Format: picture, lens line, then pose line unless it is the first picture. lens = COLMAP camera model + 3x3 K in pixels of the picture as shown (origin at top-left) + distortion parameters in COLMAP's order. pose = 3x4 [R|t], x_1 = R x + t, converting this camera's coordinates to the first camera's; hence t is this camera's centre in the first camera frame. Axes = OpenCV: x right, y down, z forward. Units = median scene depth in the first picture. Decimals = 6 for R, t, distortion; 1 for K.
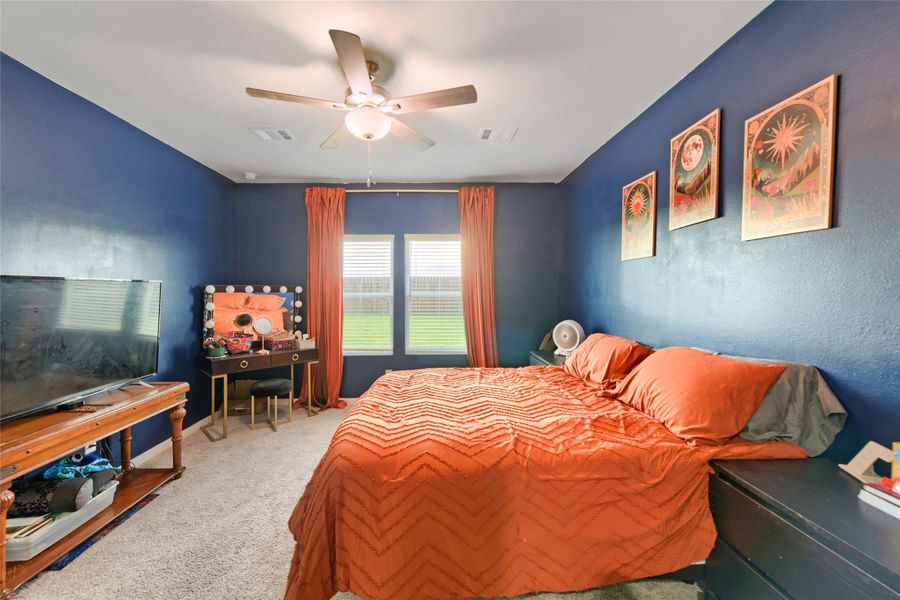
lens RADIAL K [[361.5, 0, 447.7], [0, 361.5, 289.9], [0, 0, 1]] dist [0.000662, -0.000443]
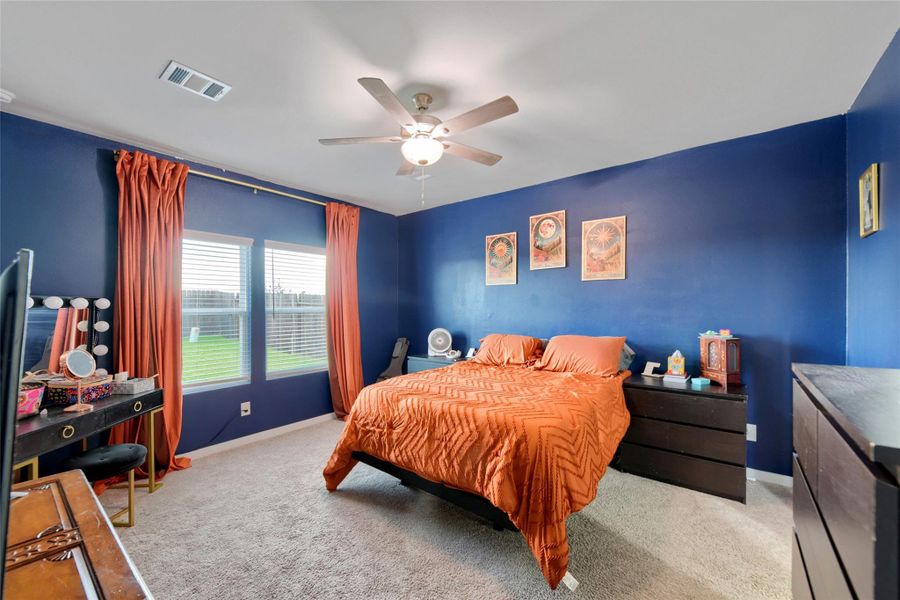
lens RADIAL K [[328.9, 0, 478.1], [0, 328.9, 300.4], [0, 0, 1]] dist [0.000789, -0.000080]
pose [[0.635411, 0.014072, 0.772045, -0.610913], [0.000325, 0.999829, -0.018491, 0.006326], [-0.772174, 0.012000, 0.635298, 0.175205]]
